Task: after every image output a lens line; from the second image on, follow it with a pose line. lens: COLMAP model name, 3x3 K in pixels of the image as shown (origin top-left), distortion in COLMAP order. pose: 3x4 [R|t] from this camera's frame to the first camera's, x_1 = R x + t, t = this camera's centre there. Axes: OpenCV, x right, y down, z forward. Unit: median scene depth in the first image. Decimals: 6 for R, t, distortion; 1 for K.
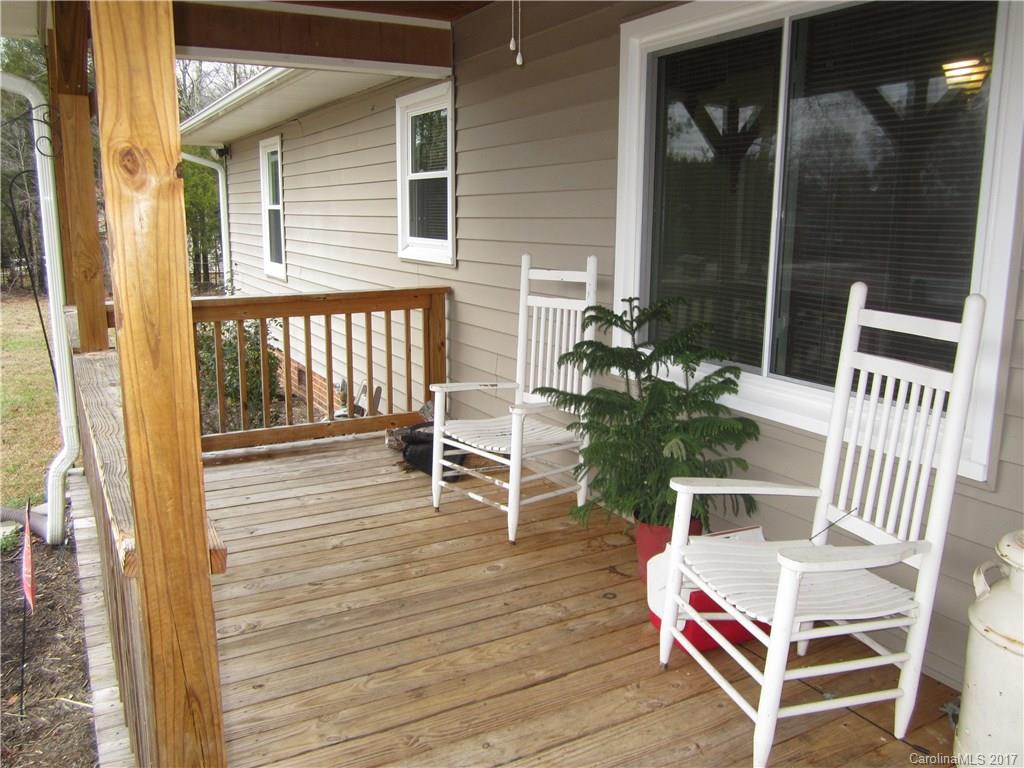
lens RADIAL K [[845.3, 0, 512.0], [0, 845.3, 384.0], [0, 0, 1]] dist [-0.034302, -0.002641]
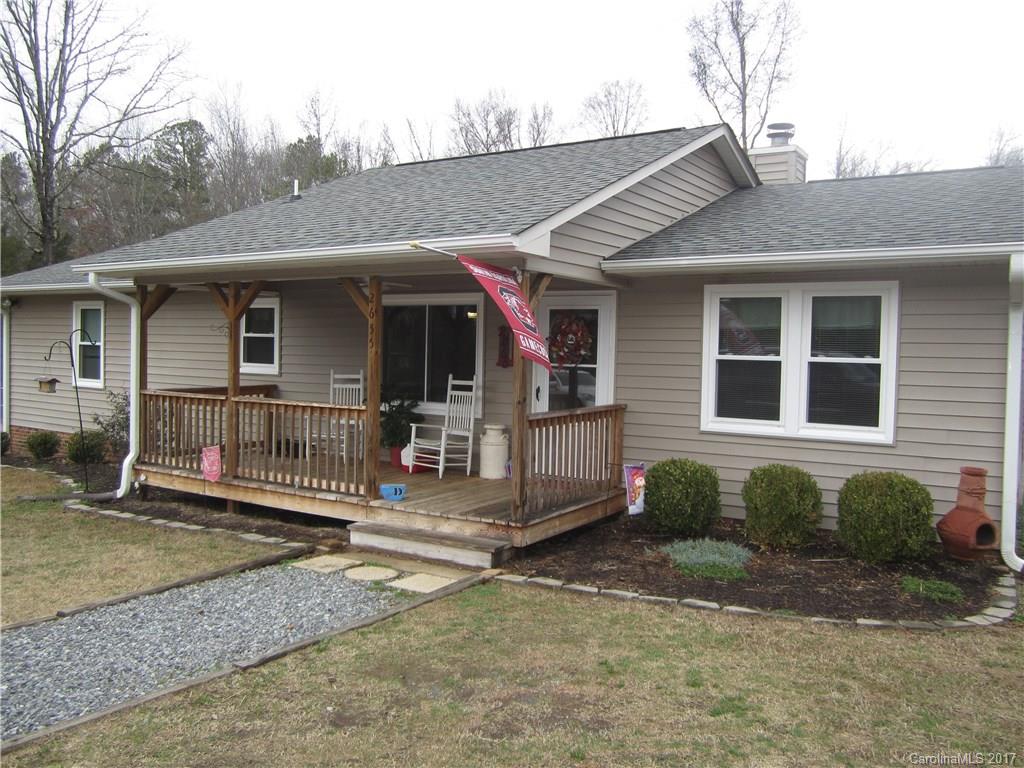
lens RADIAL K [[845.3, 0, 512.0], [0, 845.3, 384.0], [0, 0, 1]] dist [-0.034302, -0.002641]
pose [[0.874849, -0.007284, 0.484341, -1.013291], [0.079395, 0.988521, -0.128542, 0.369259], [-0.477844, 0.150909, 0.865385, -2.071063]]
